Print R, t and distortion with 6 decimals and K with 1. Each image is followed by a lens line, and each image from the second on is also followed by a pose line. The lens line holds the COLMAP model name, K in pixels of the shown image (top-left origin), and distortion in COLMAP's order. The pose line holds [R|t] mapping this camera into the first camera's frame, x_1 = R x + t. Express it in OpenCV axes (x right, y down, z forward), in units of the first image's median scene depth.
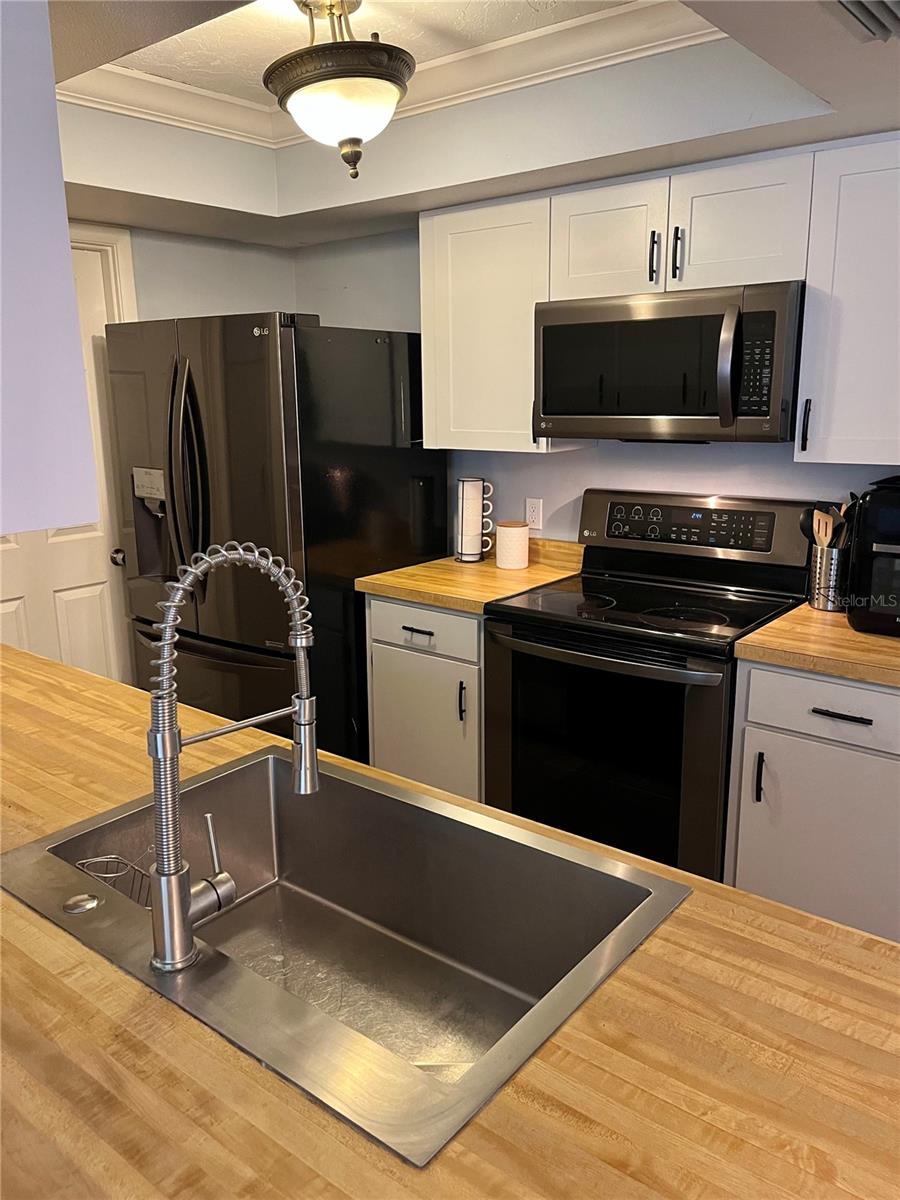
lens RADIAL K [[921.1, 0, 450.0], [0, 921.1, 600.0], [0, 0, 1]] dist [0.000608, -0.003026]
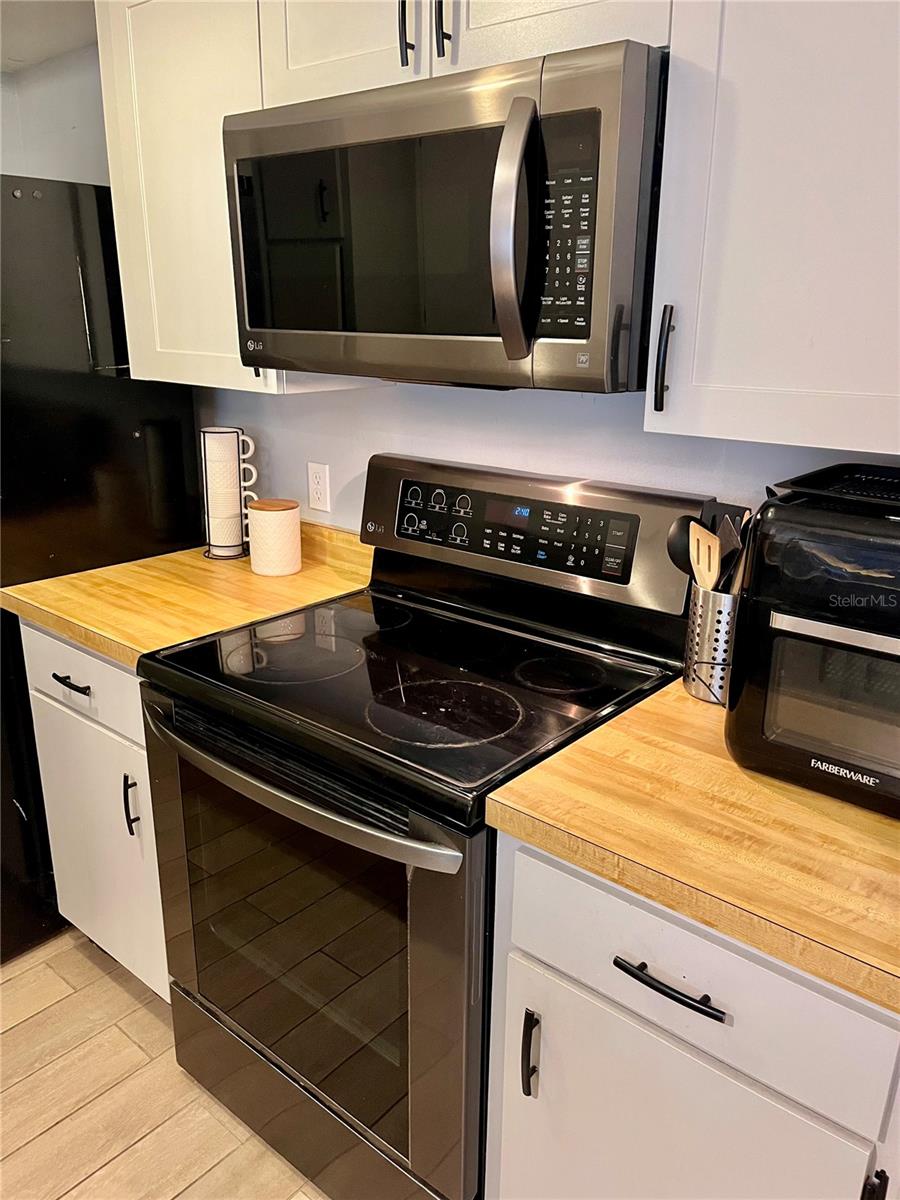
lens RADIAL K [[913.5, 0, 478.8], [0, 913.5, 615.5], [0, 0, 1]] dist [0.066973, -0.108956]
pose [[0.999622, 0.027487, -0.000398, 0.247303], [-0.027321, 0.994967, 0.096403, -0.082575], [0.003046, -0.096356, 0.995342, 0.417561]]
